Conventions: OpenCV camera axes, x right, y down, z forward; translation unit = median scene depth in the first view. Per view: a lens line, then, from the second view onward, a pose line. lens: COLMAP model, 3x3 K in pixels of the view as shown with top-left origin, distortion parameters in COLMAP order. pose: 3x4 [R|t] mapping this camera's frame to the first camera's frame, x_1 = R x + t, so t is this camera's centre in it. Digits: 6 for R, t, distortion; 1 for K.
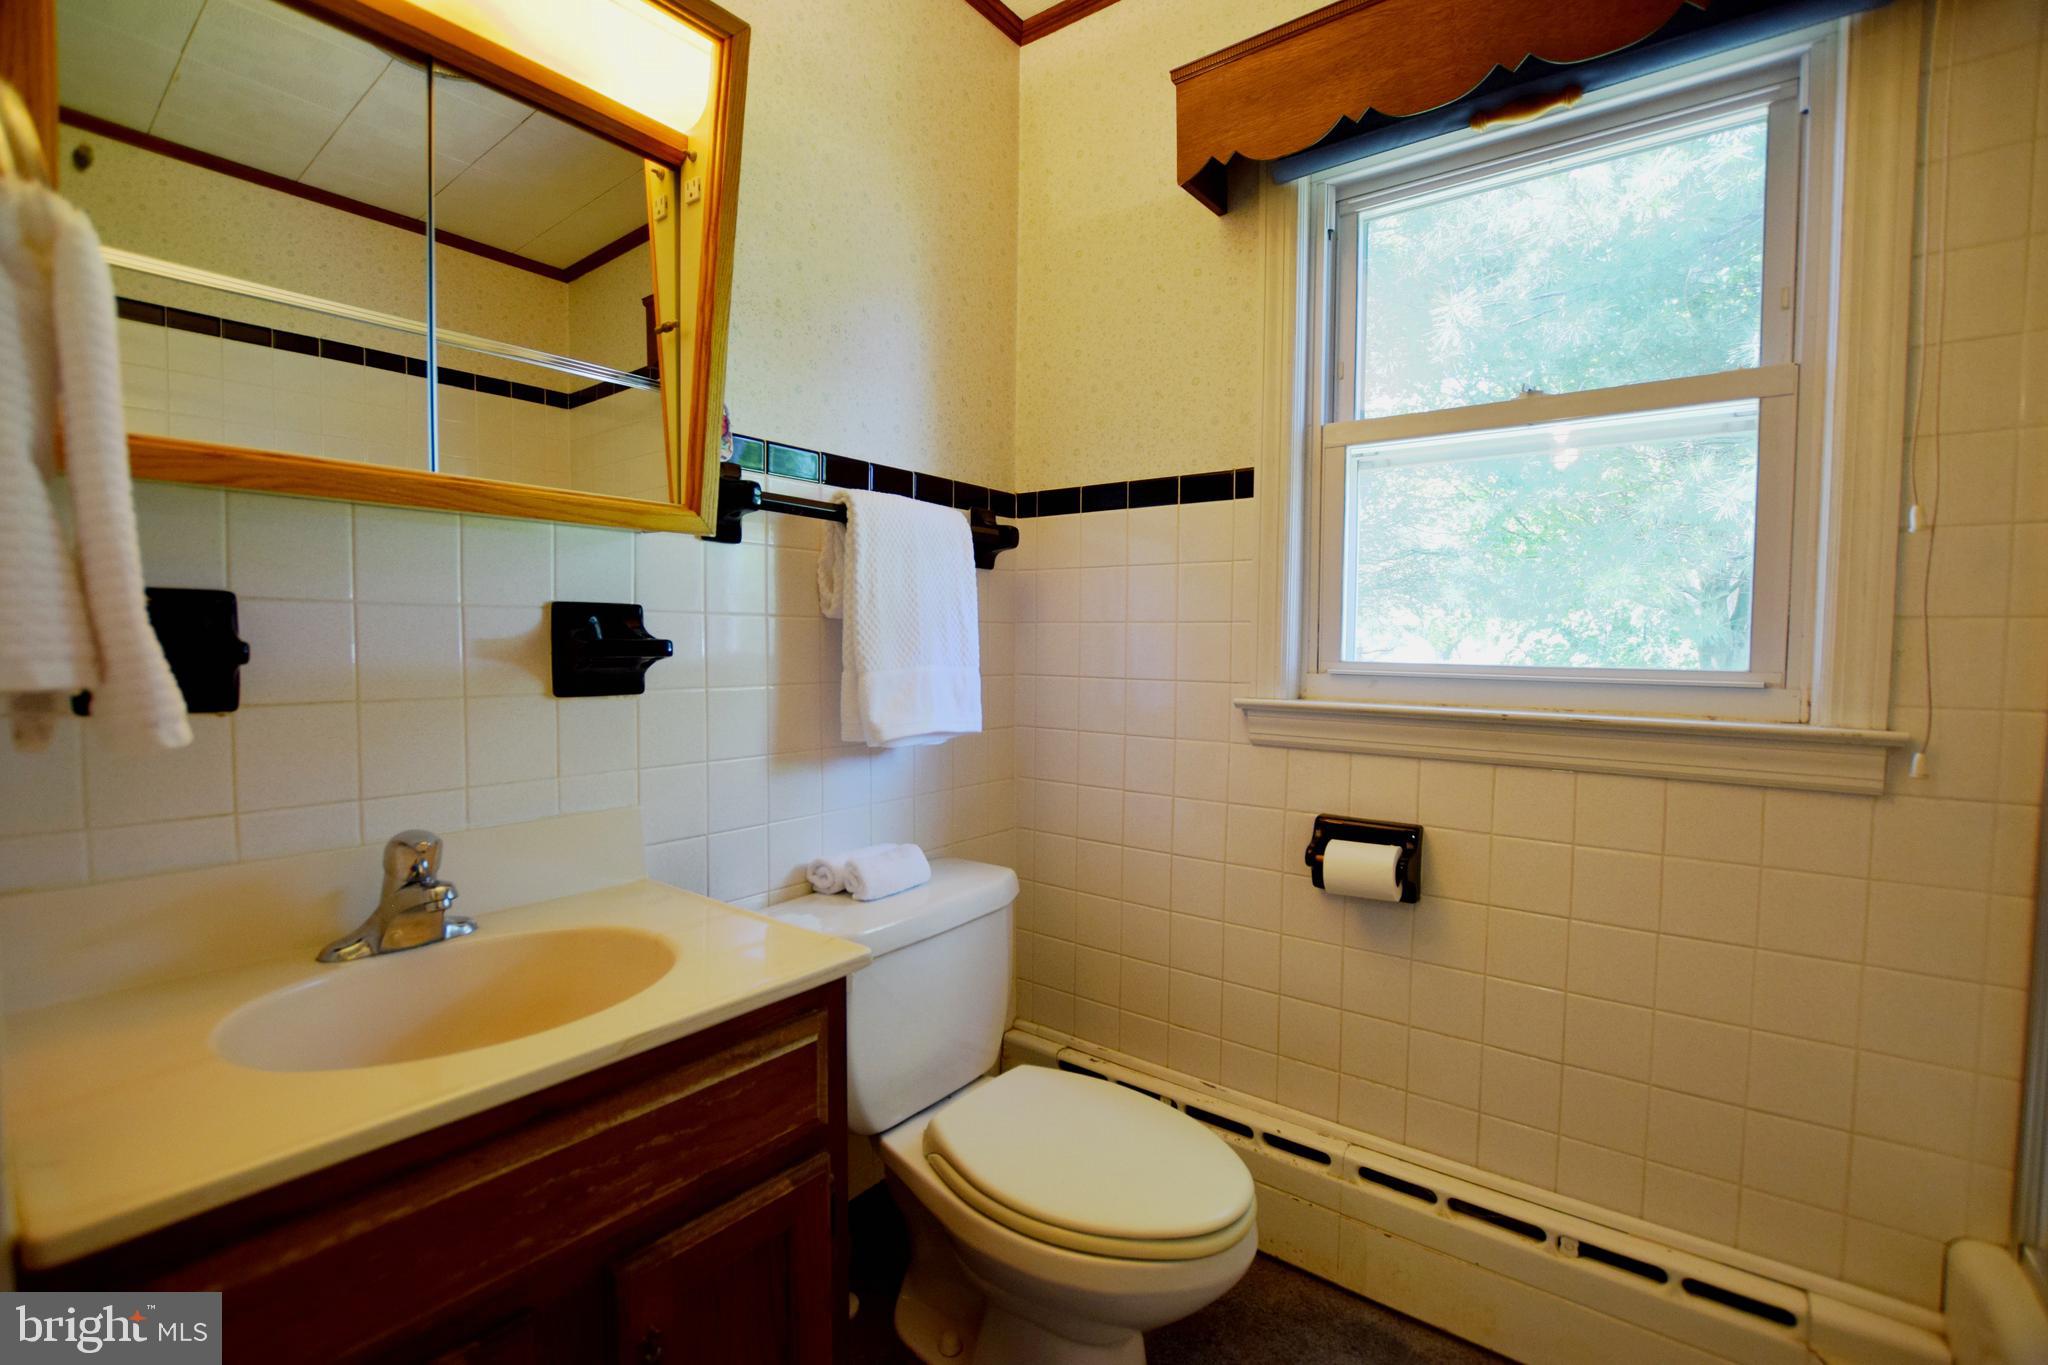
lens RADIAL K [[903.4, 0, 1027.4], [0, 903.4, 685.6], [0, 0, 1]] dist [-0.026442, 0.004442]
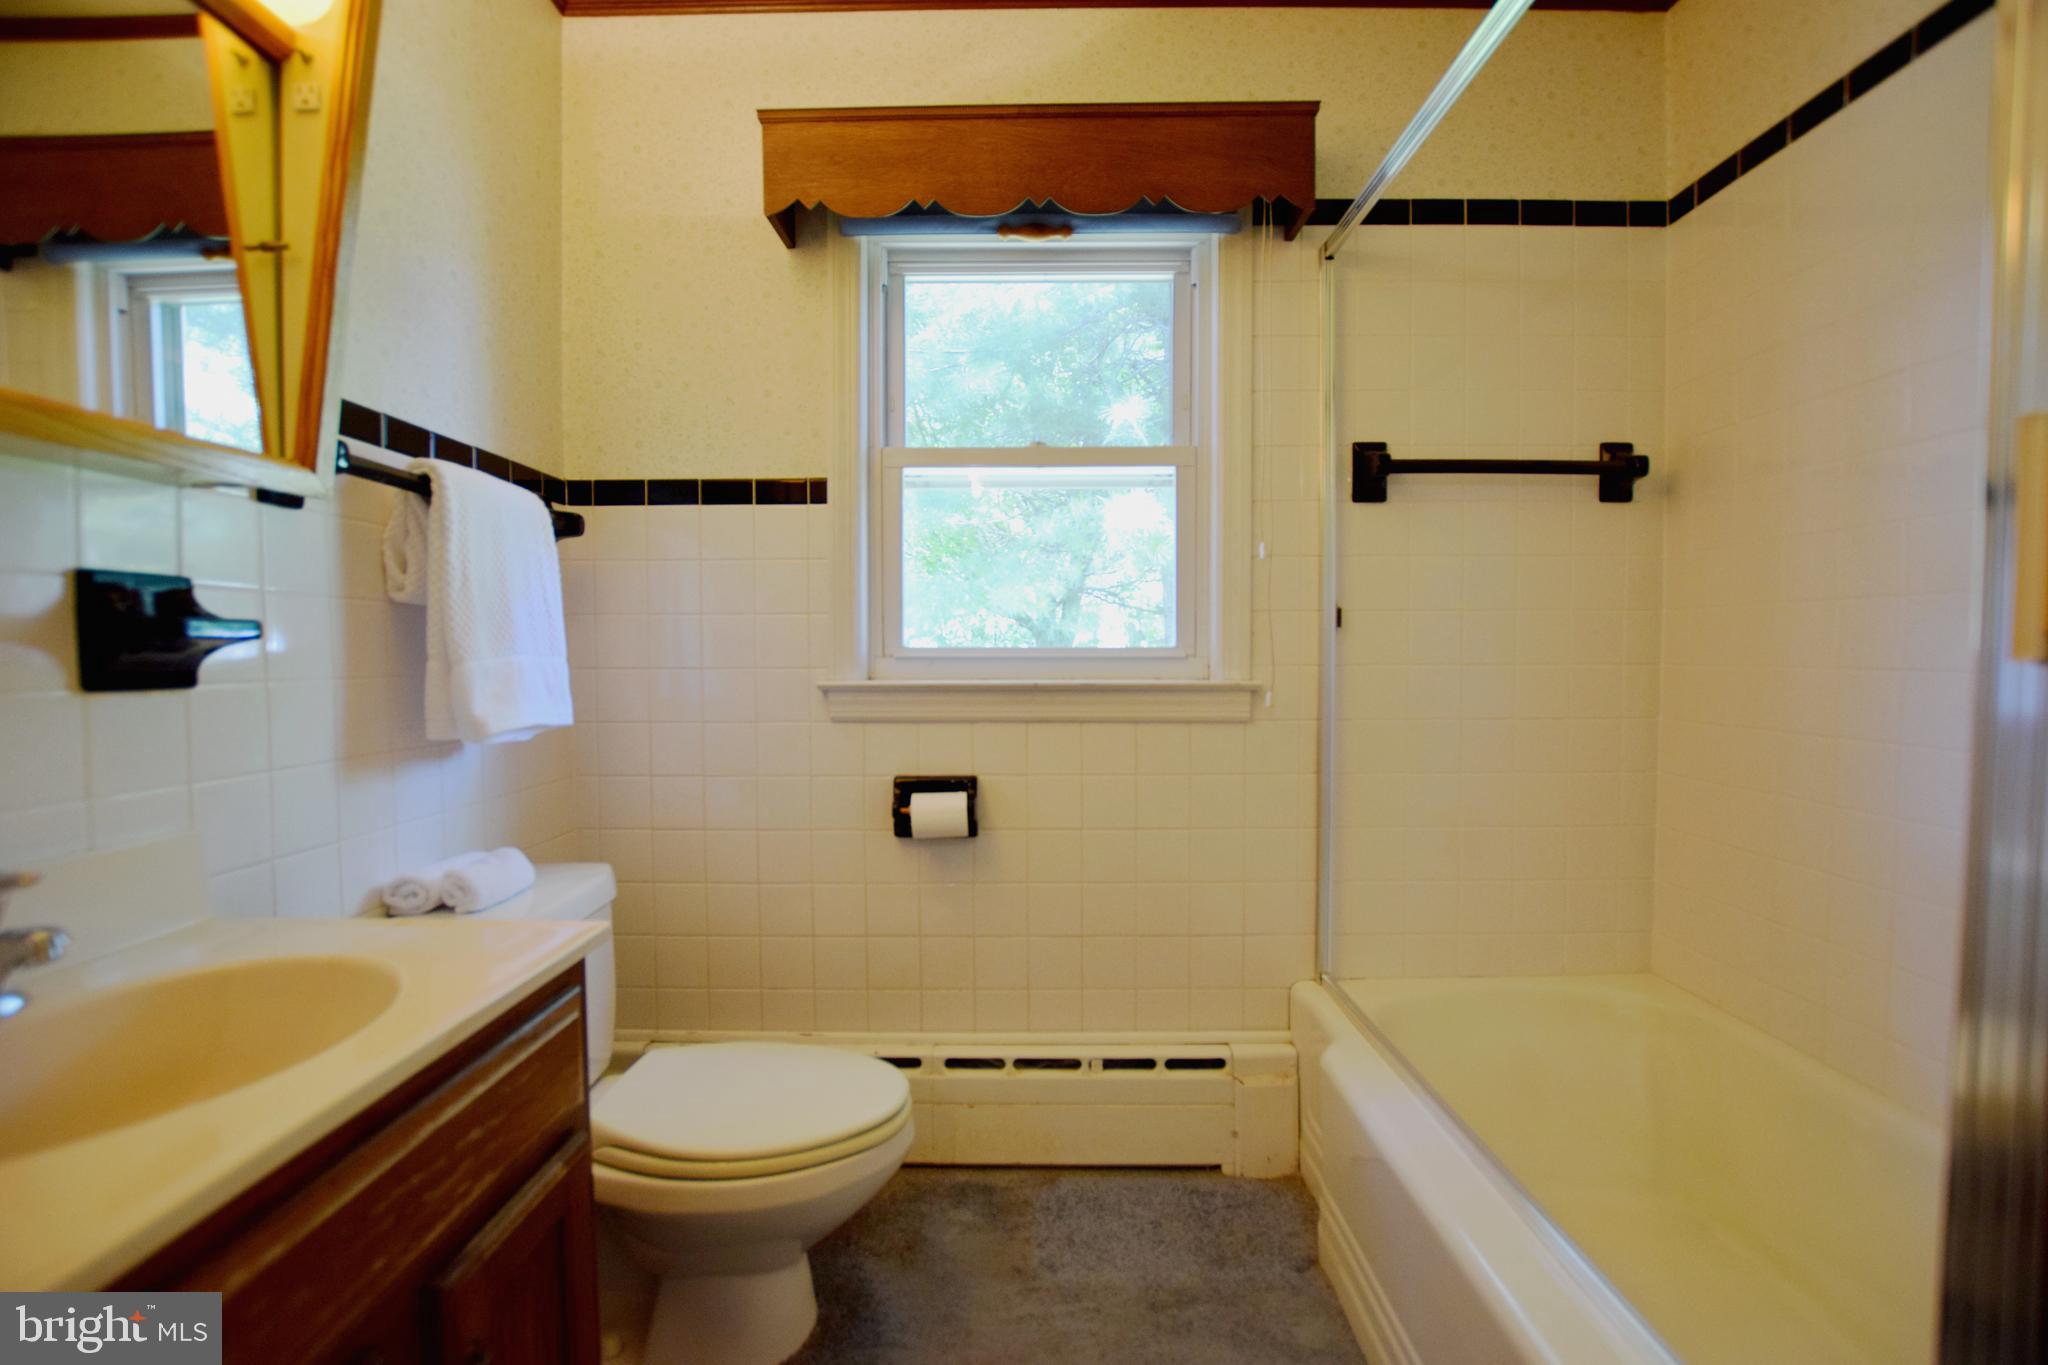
lens RADIAL K [[903.4, 0, 1018.2], [0, 903.4, 684.3], [0, 0, 1]] dist [-0.026442, 0.004442]
pose [[0.805144, -0.033117, 0.592155, -0.269667], [0.039620, 0.999213, 0.002011, 0.029035], [-0.591755, 0.021842, 0.805822, -0.061644]]
